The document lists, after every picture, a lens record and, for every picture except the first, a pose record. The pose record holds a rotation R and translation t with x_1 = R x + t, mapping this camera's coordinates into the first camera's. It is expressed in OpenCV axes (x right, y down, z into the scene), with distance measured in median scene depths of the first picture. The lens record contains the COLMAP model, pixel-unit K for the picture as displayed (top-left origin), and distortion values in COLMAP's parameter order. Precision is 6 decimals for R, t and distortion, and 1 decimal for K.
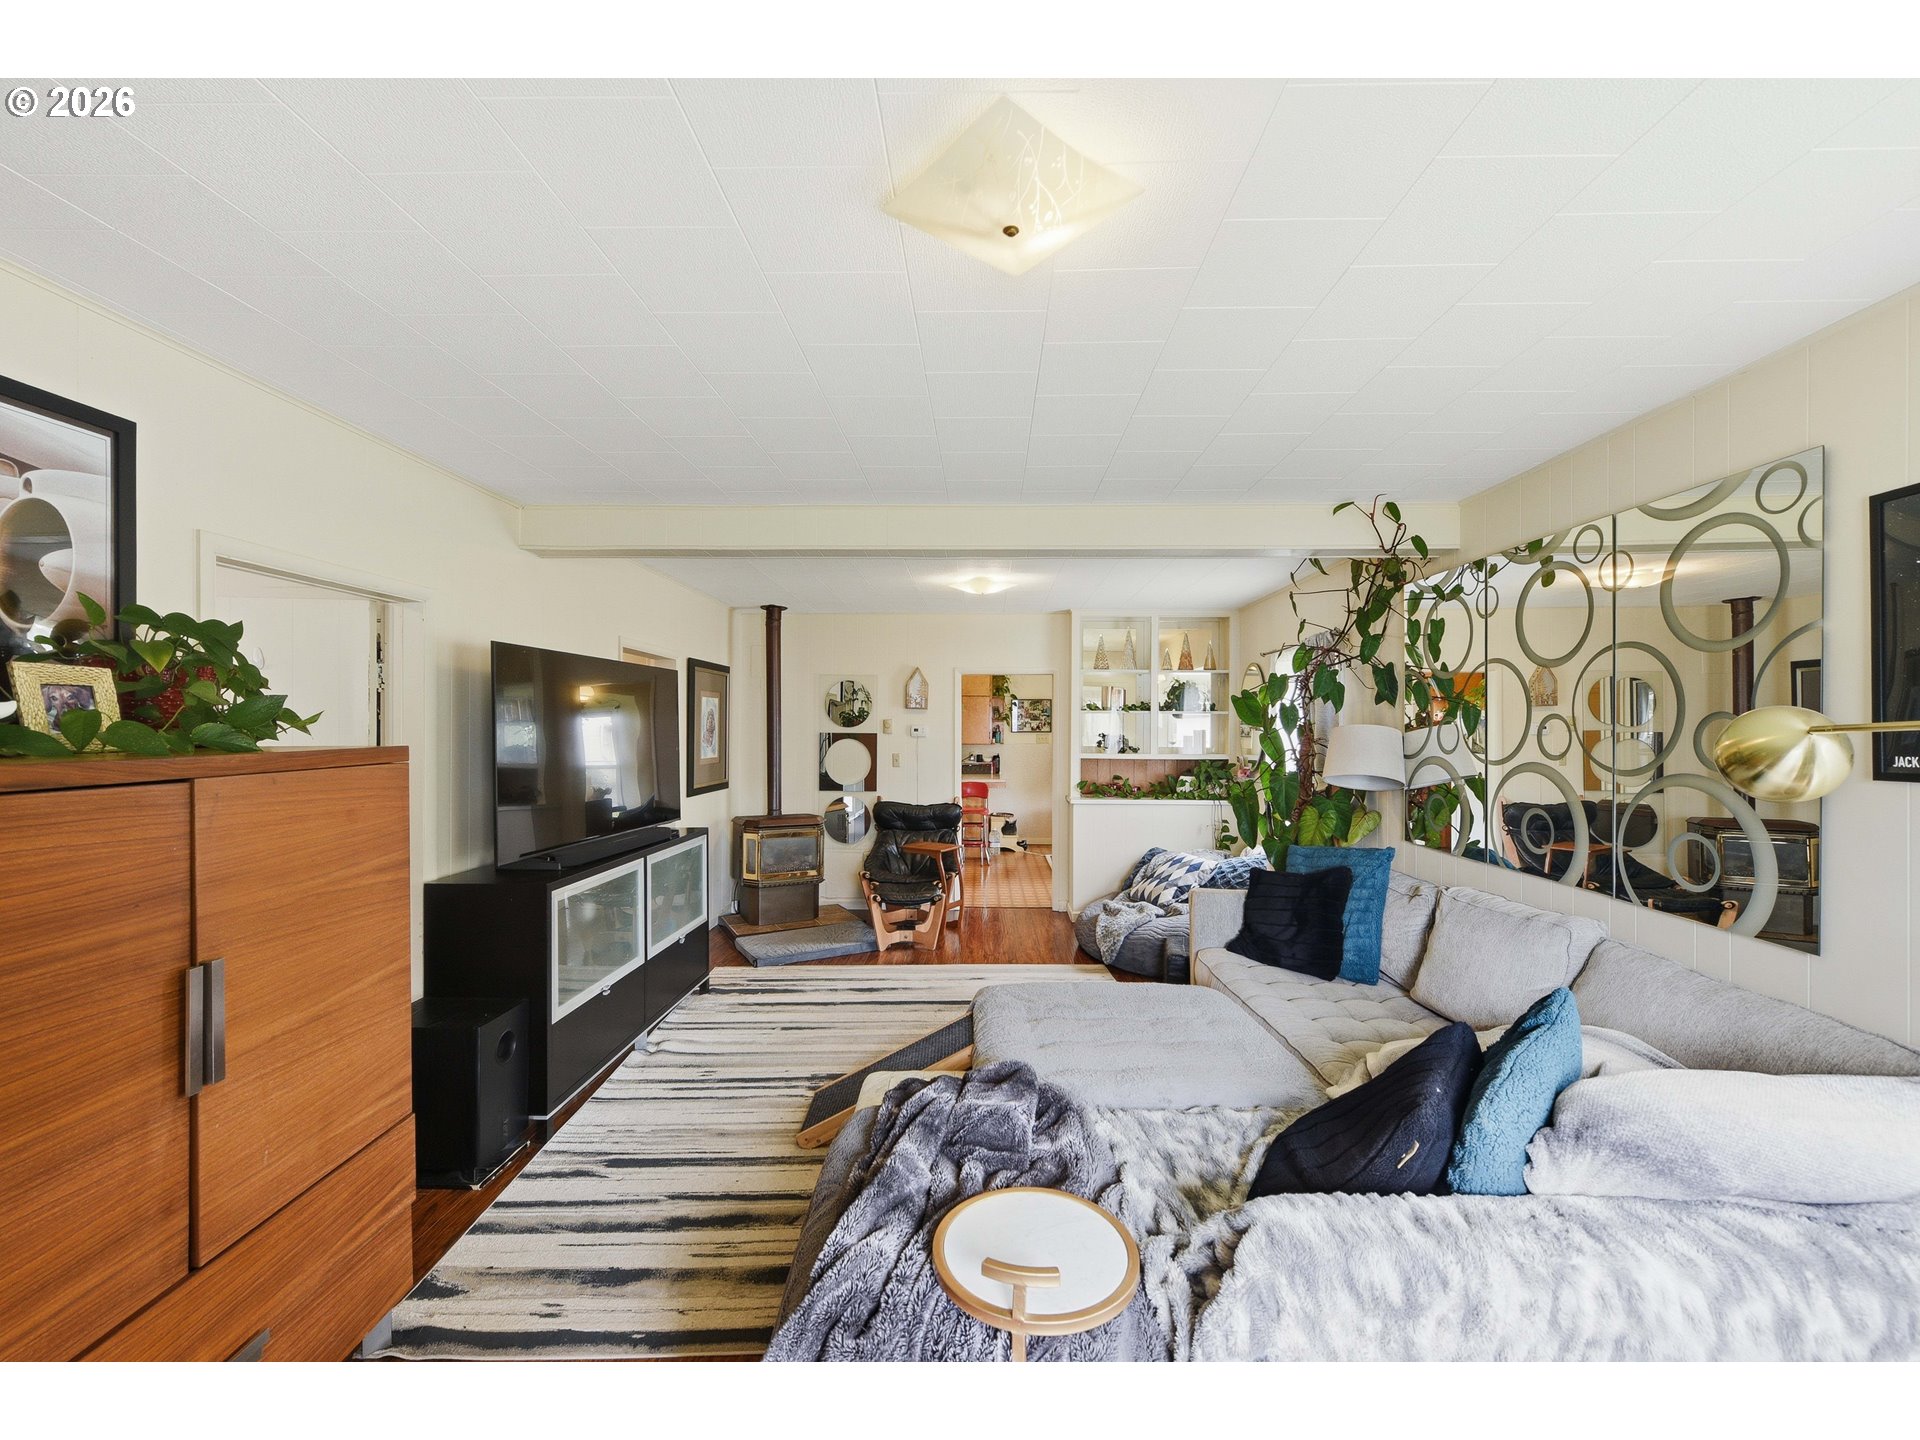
lens RADIAL K [[779.0, 0, 958.8], [0, 779.0, 724.3], [0, 0, 1]] dist [-0.009040, -0.001359]
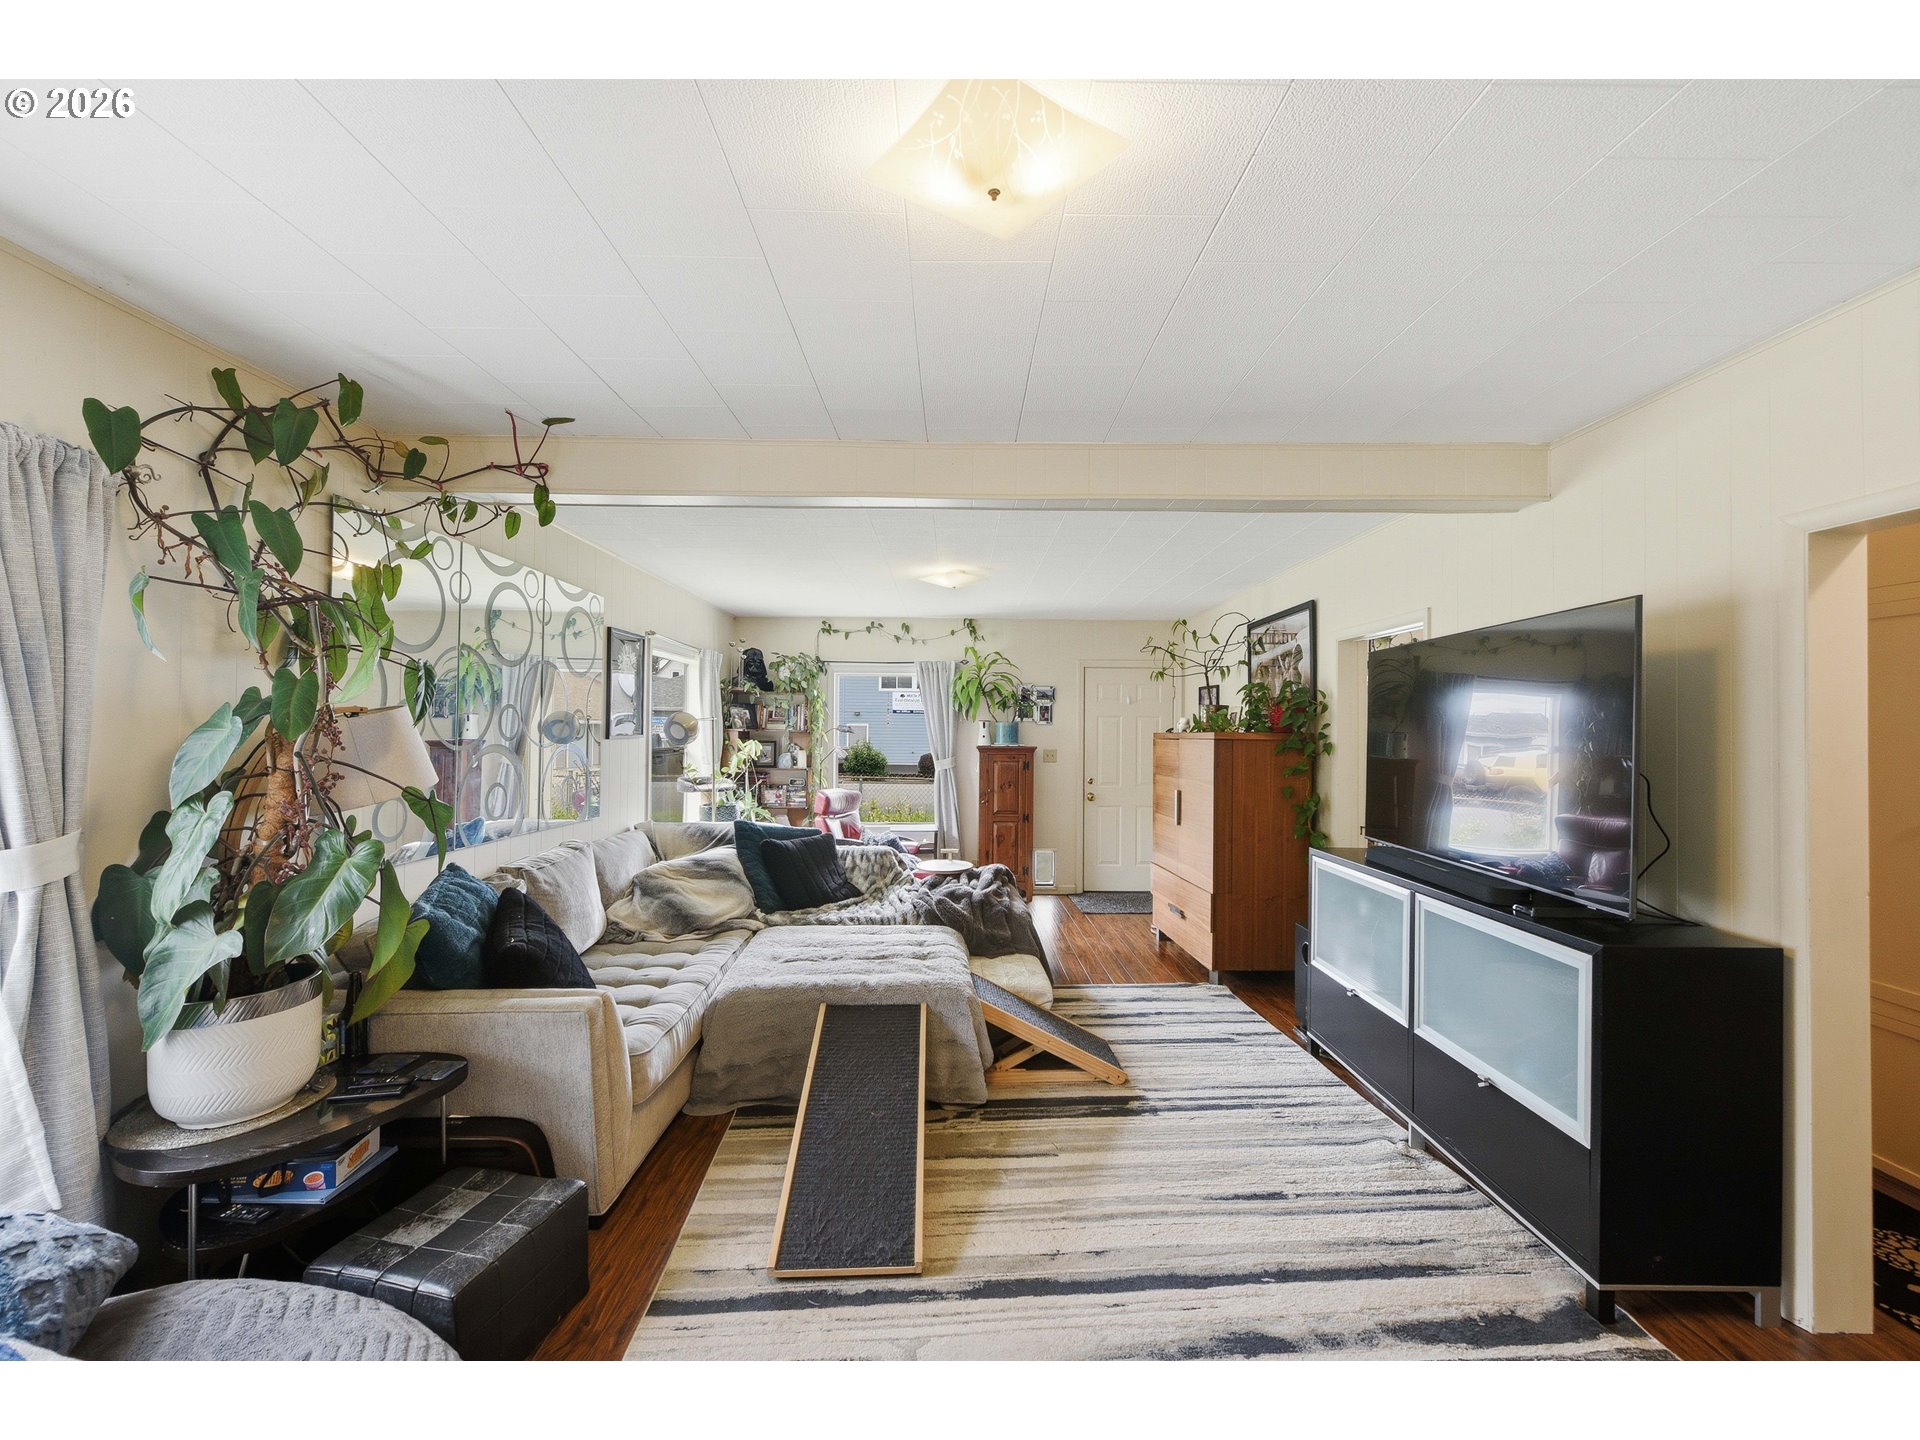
lens RADIAL K [[779.0, 0, 963.3], [0, 779.0, 723.6], [0, 0, 1]] dist [-0.009040, -0.001359]
pose [[-0.998642, -0.010249, -0.051089, 0.087911], [-0.010074, 0.999942, -0.003693, 0.010310], [0.051124, -0.003173, -0.998687, 1.959352]]
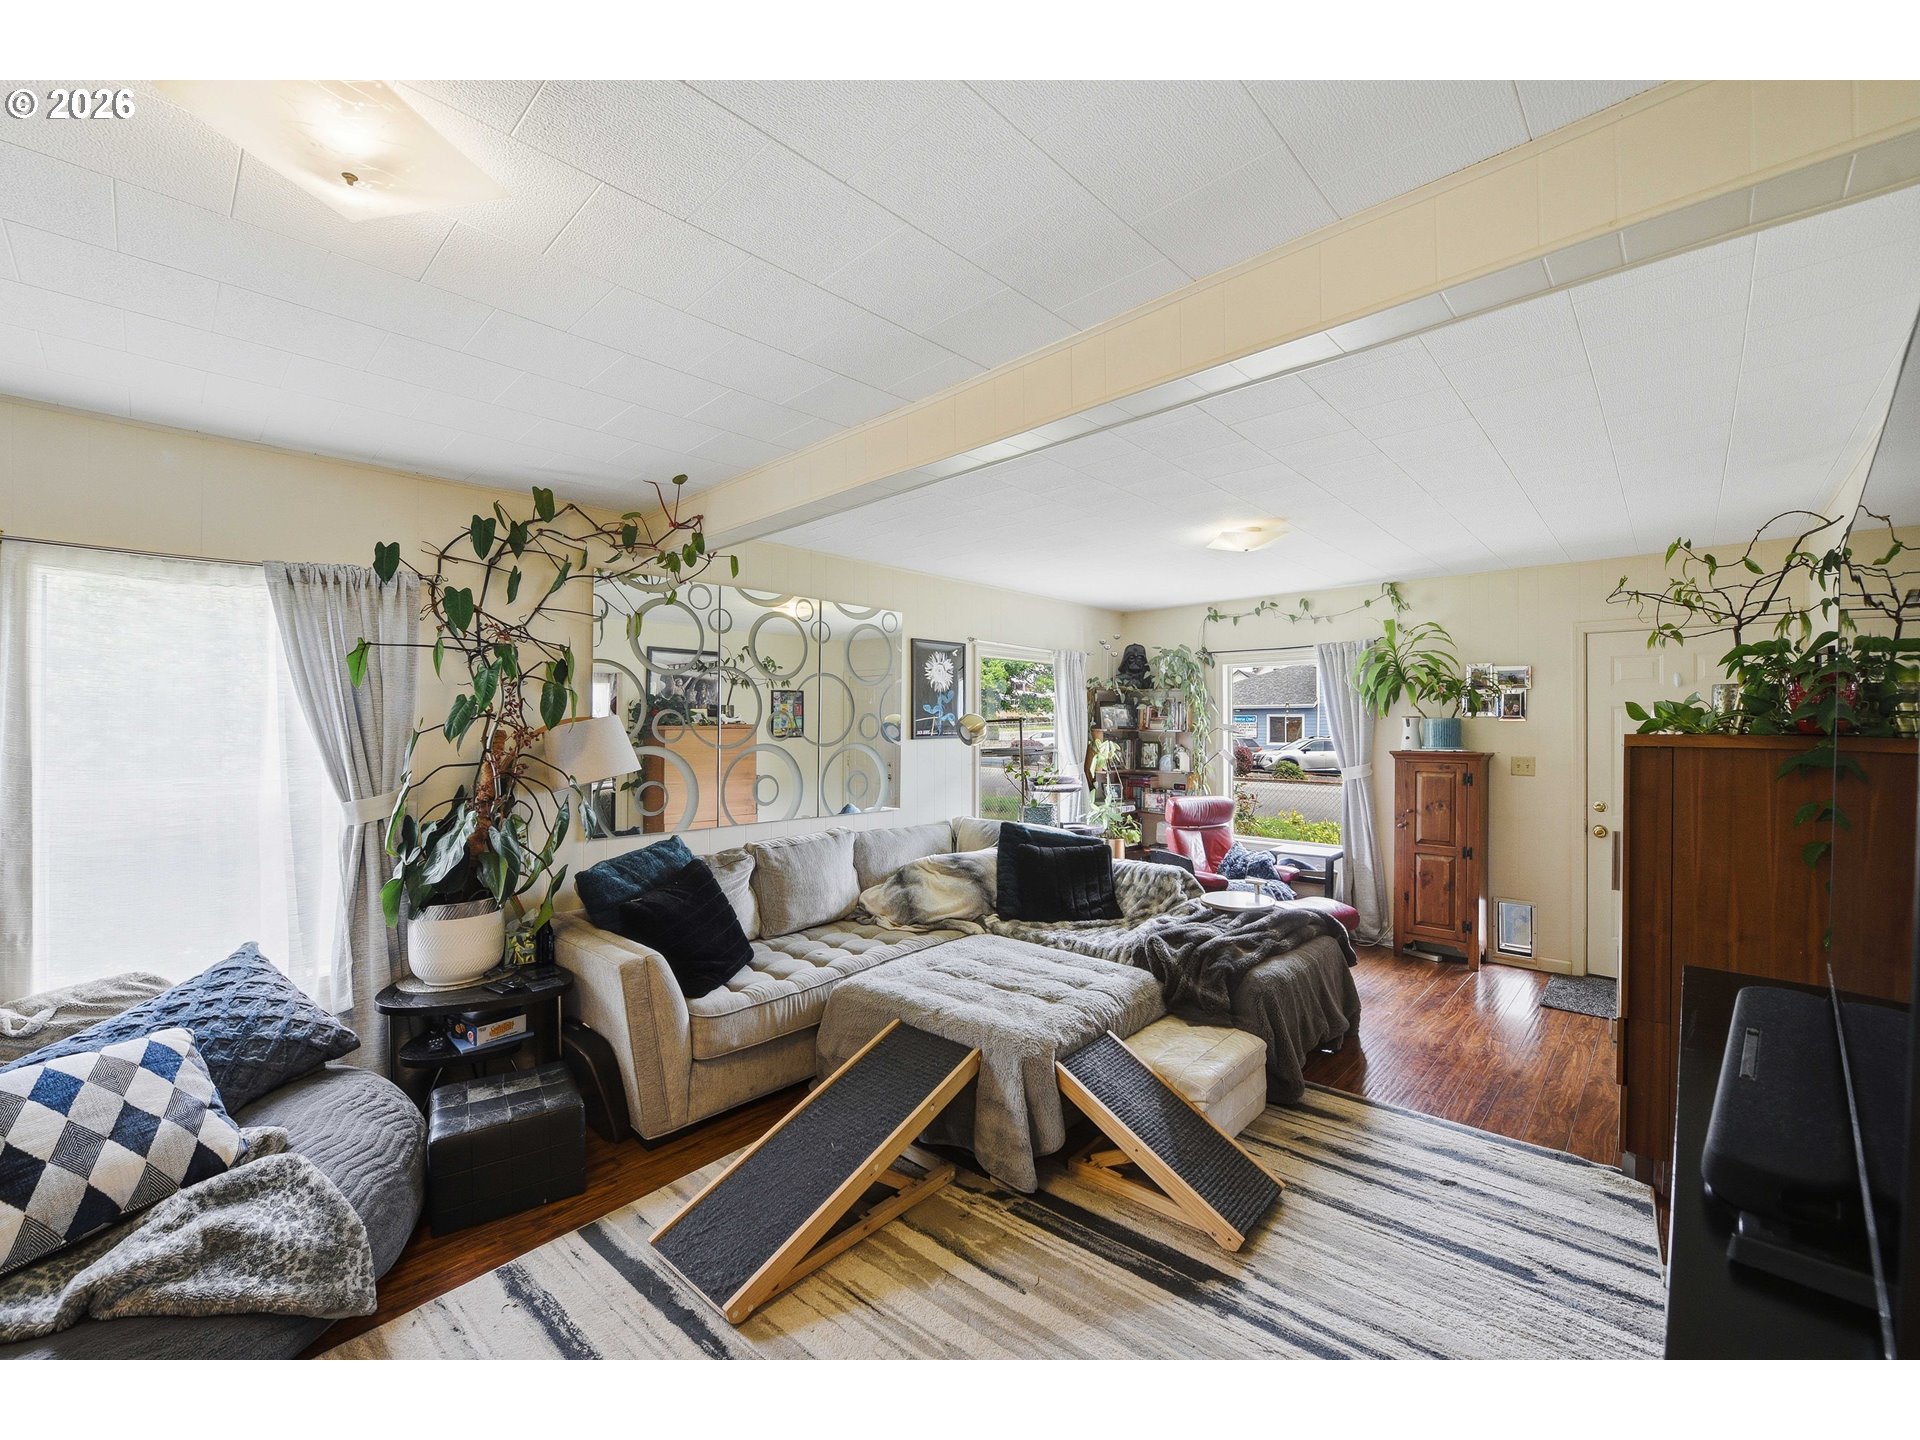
lens RADIAL K [[779.0, 0, 946.5], [0, 779.0, 723.0], [0, 0, 1]] dist [-0.009040, -0.001359]
pose [[-0.745953, -0.001893, 0.665996, -0.436433], [0.000137, 0.999996, 0.002996, 0.001777], [-0.665998, 0.002326, -0.745950, 1.643027]]
